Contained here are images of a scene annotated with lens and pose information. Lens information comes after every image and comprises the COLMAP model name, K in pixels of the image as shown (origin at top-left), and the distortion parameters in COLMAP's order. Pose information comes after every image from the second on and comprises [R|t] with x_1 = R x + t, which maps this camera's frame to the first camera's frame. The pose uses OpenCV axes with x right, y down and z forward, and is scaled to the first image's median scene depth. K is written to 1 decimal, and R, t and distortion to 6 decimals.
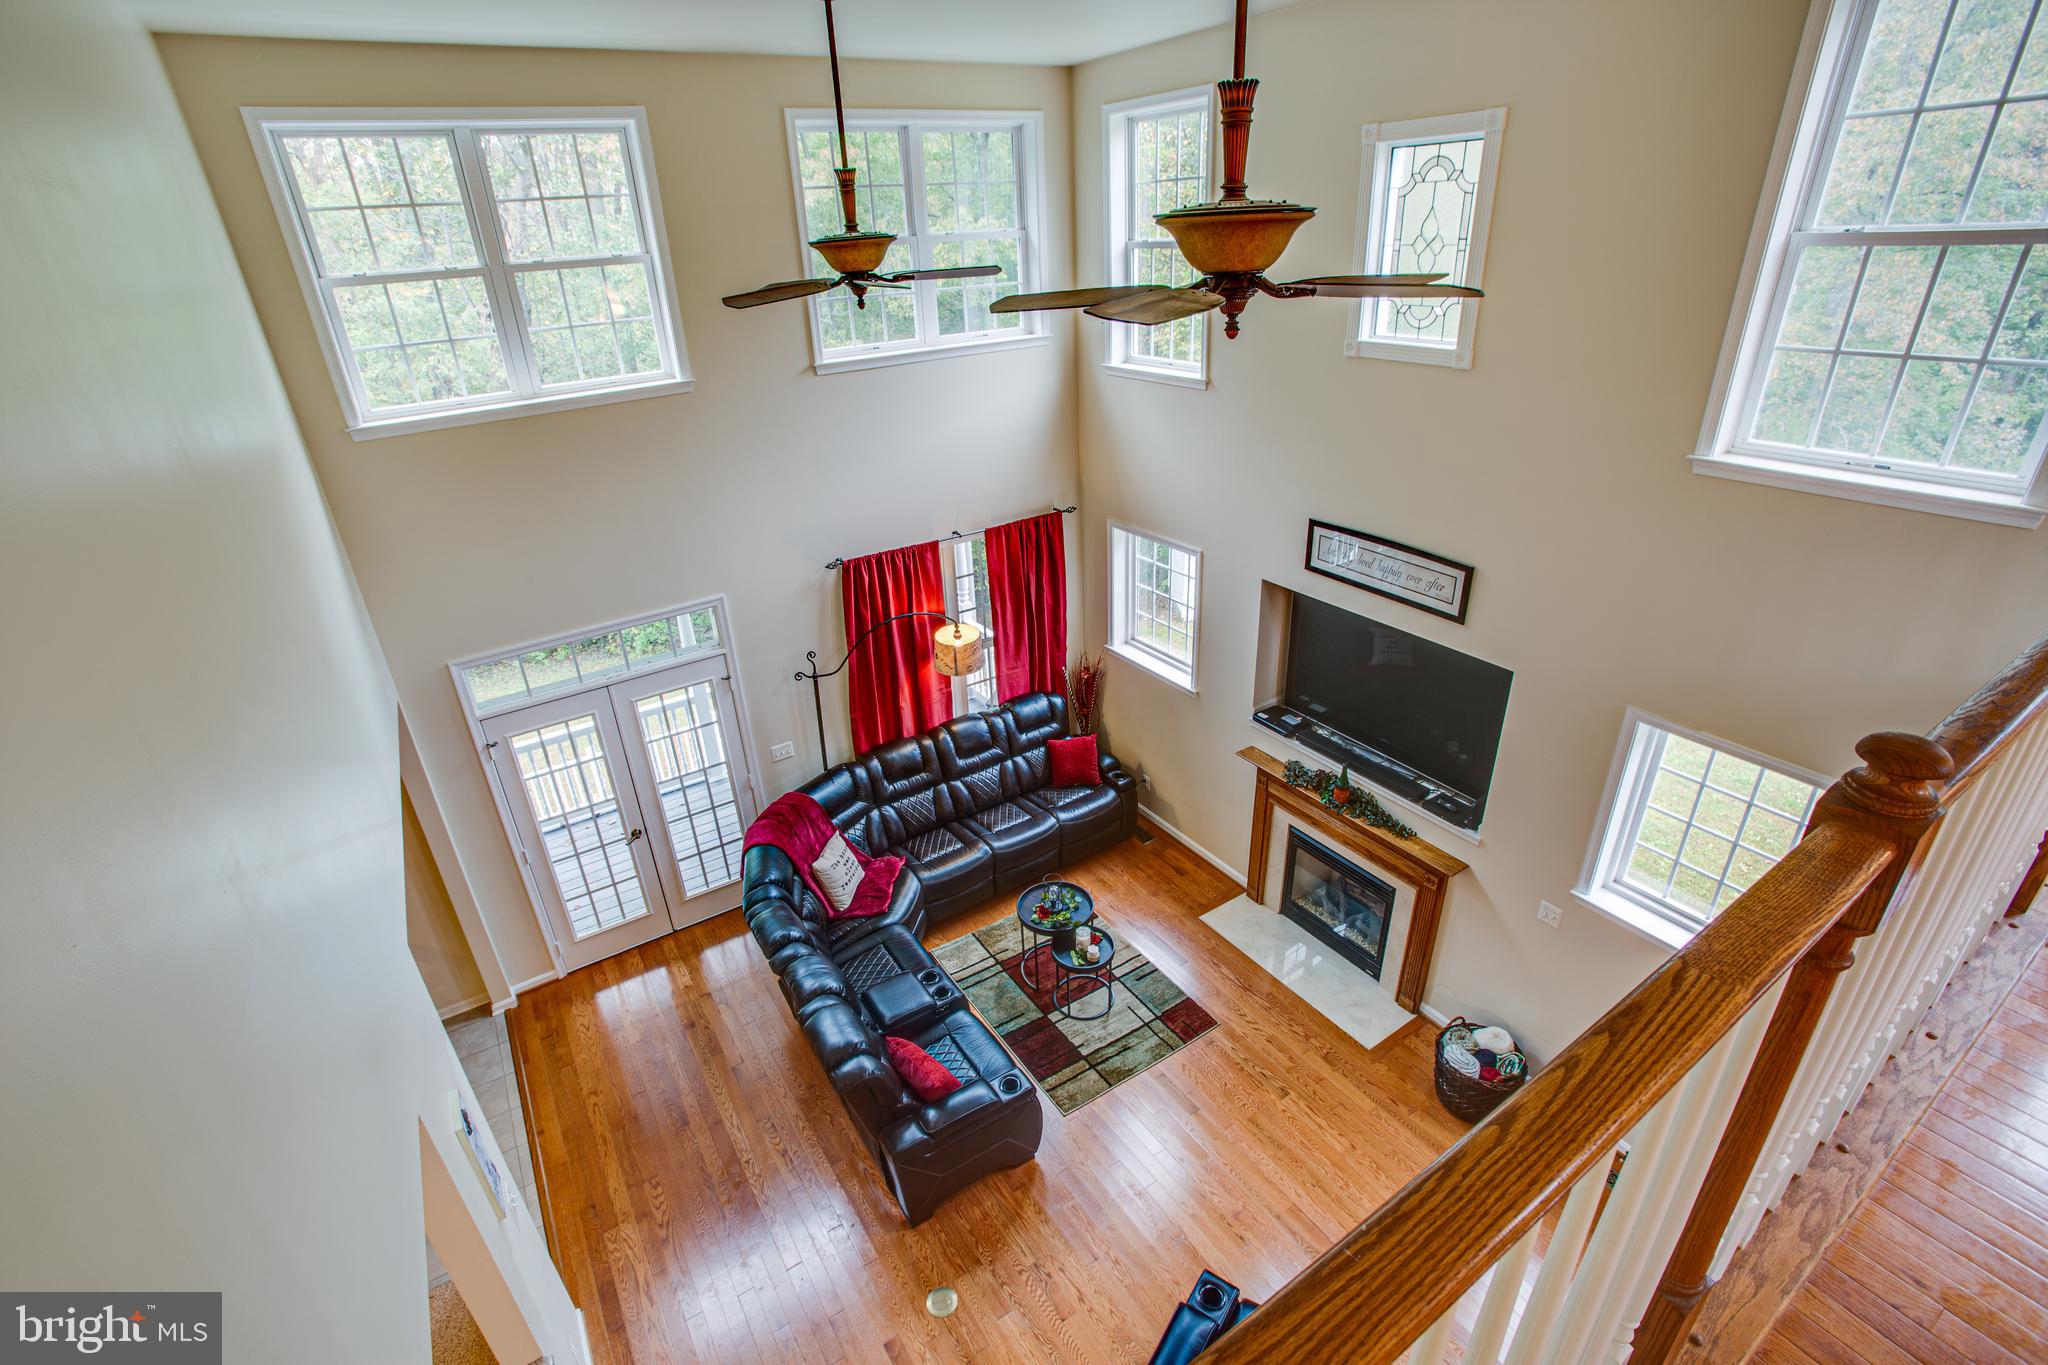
lens RADIAL K [[940.4, 0, 1024.0], [0, 940.4, 682.5], [0, 0, 1]] dist [-0.078847, 0.025508]
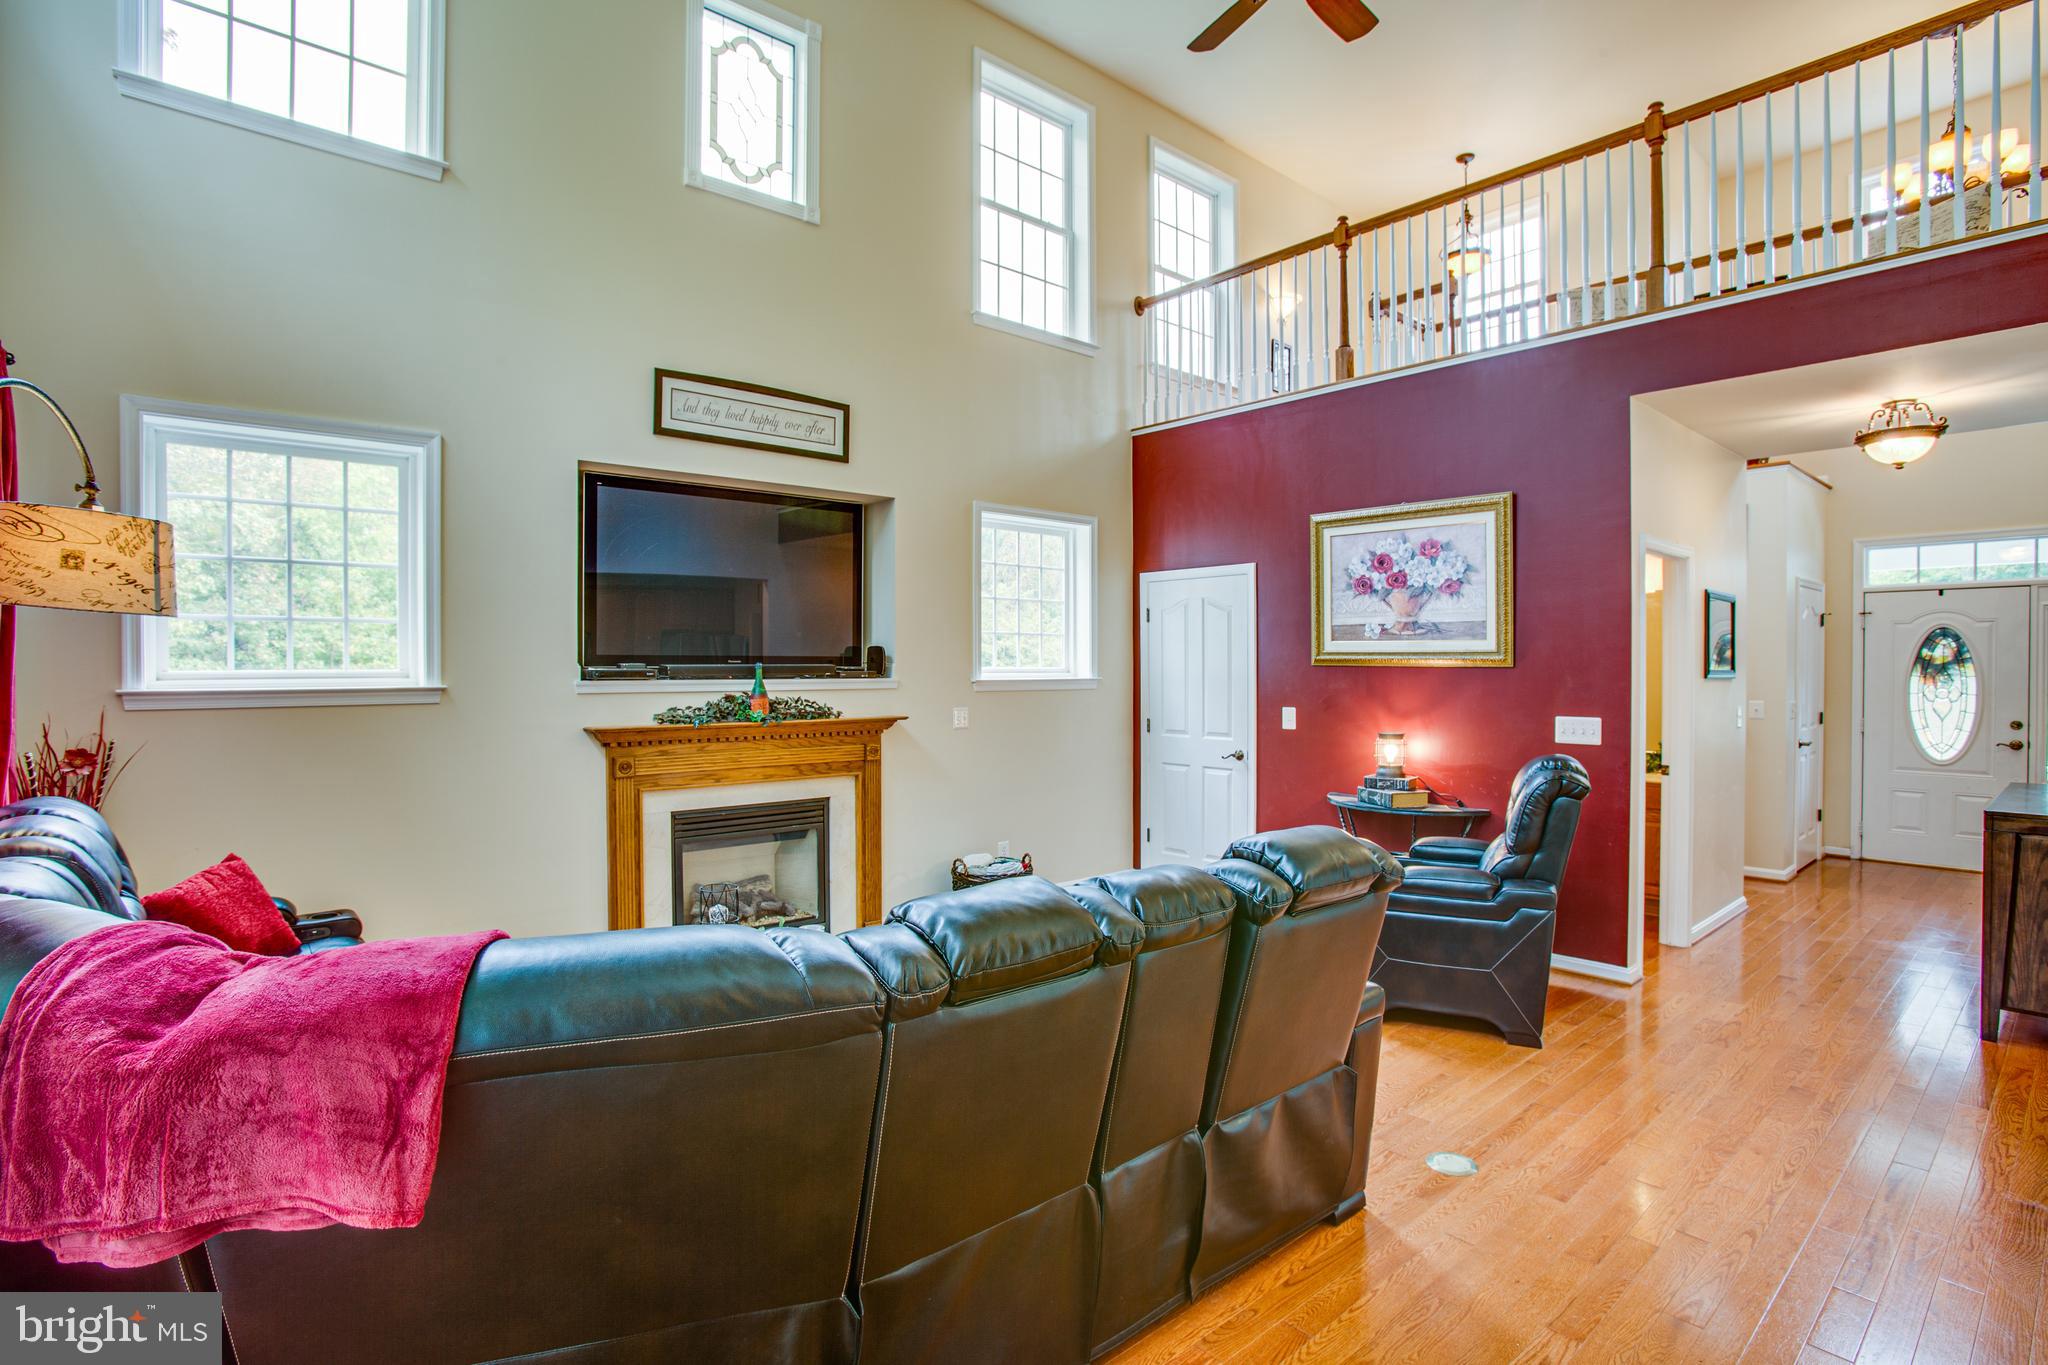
lens RADIAL K [[1003.1, 0, 1016.6], [0, 1003.1, 674.5], [0, 0, 1]] dist [-0.068835, 0.031922]
pose [[-0.112484, 0.035753, 0.993010, -0.493256], [0.446473, 0.894609, 0.018365, 0.161366], [-0.887699, 0.445418, -0.116592, 0.798395]]
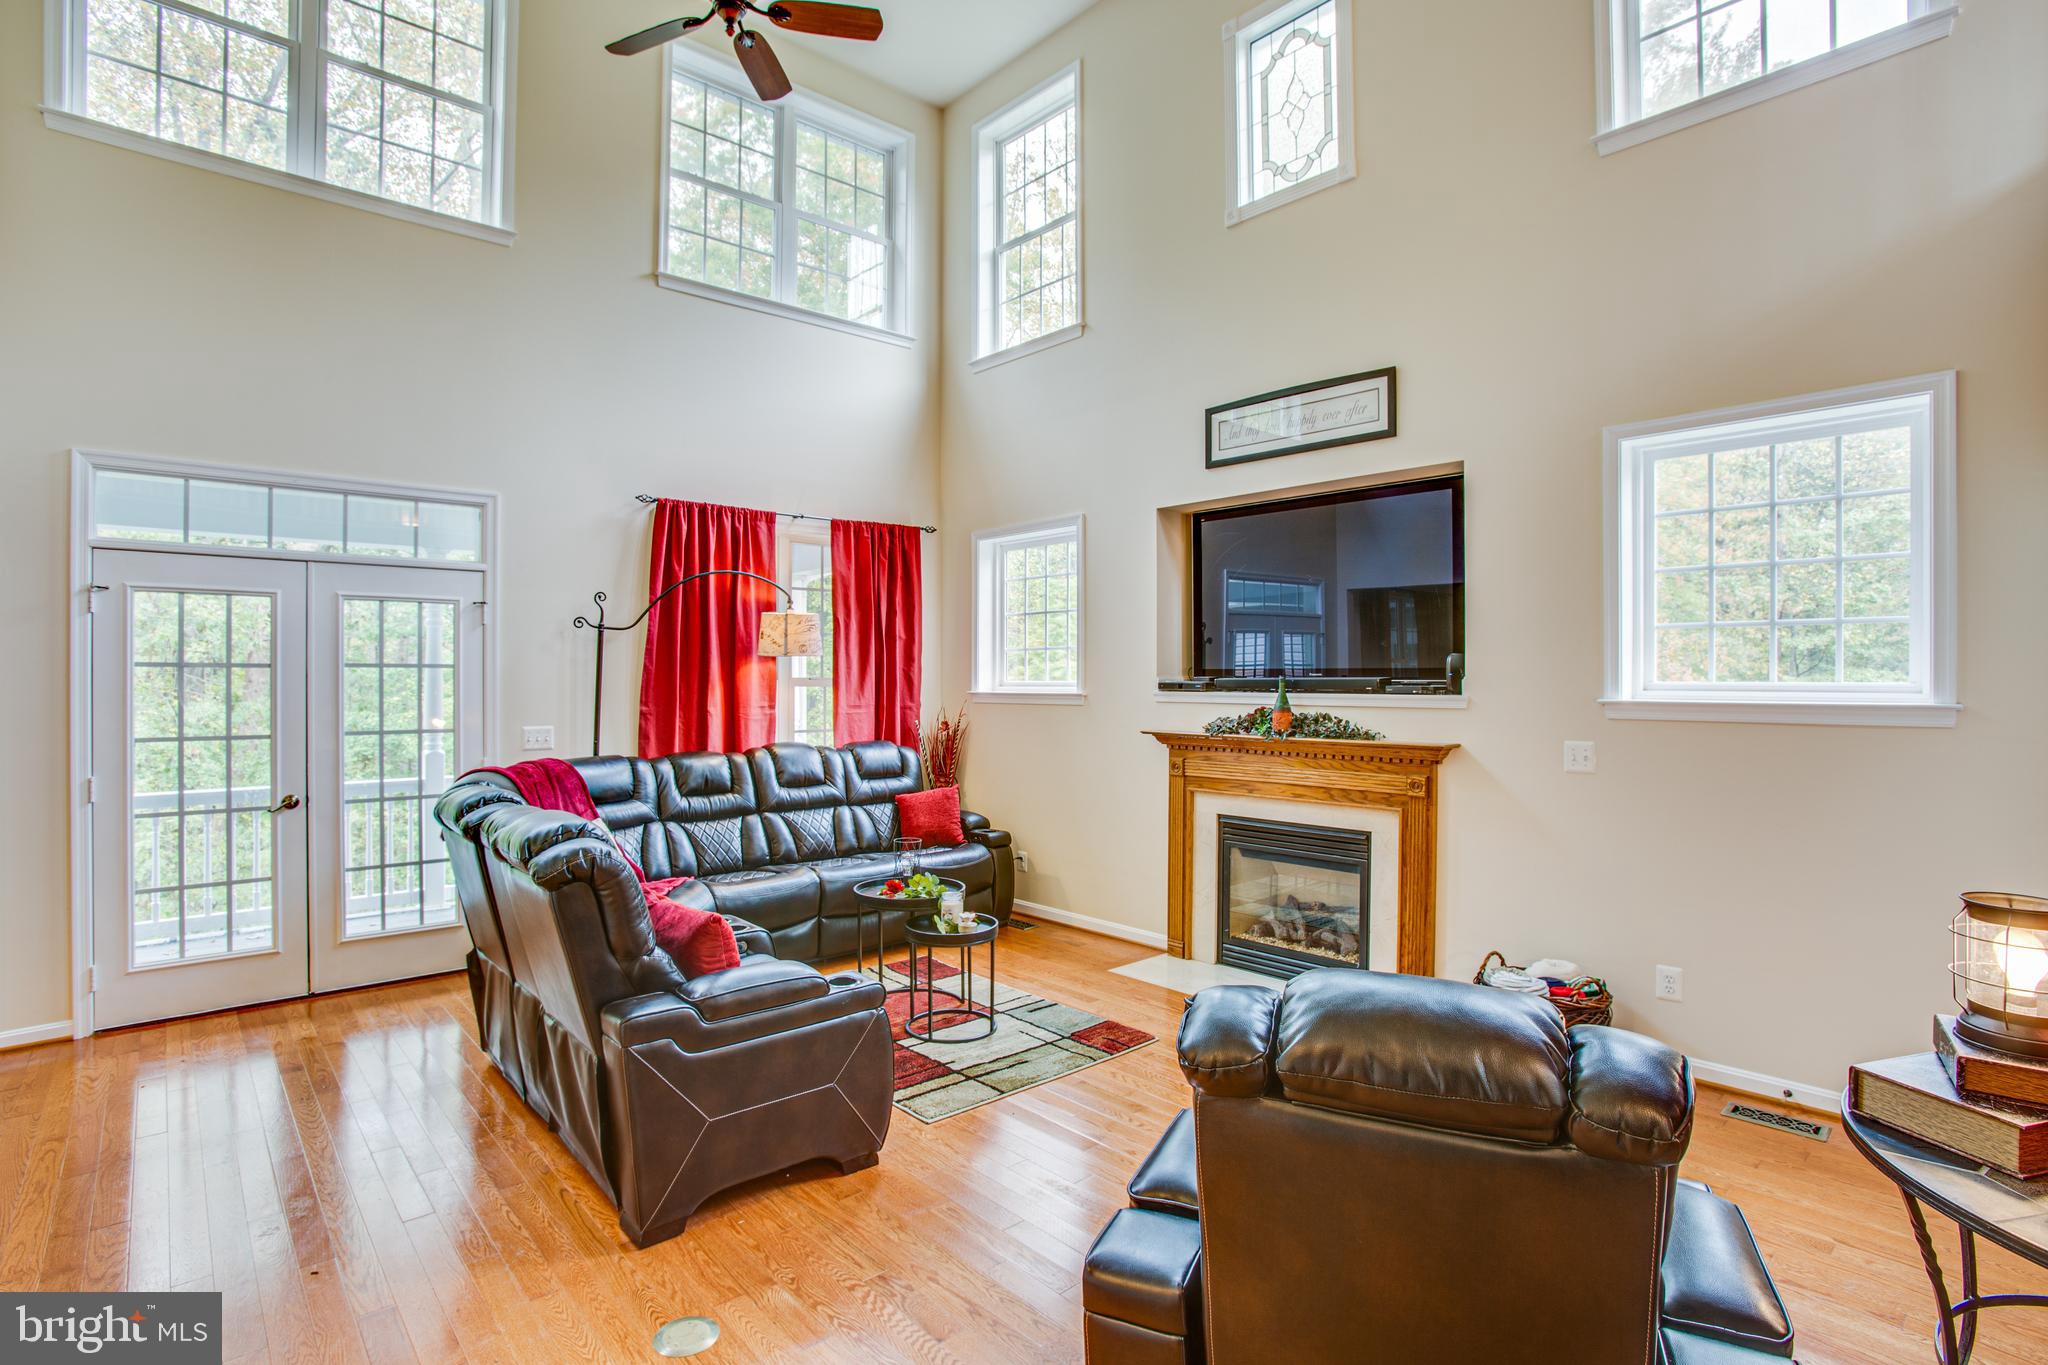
lens RADIAL K [[1003.1, 0, 1016.6], [0, 1003.1, 674.5], [0, 0, 1]] dist [-0.068835, 0.031922]
pose [[0.987468, 0.043398, 0.151735, -0.007557], [0.029545, 0.893617, -0.447856, 0.408364], [-0.155029, 0.446726, 0.881136, 0.248278]]
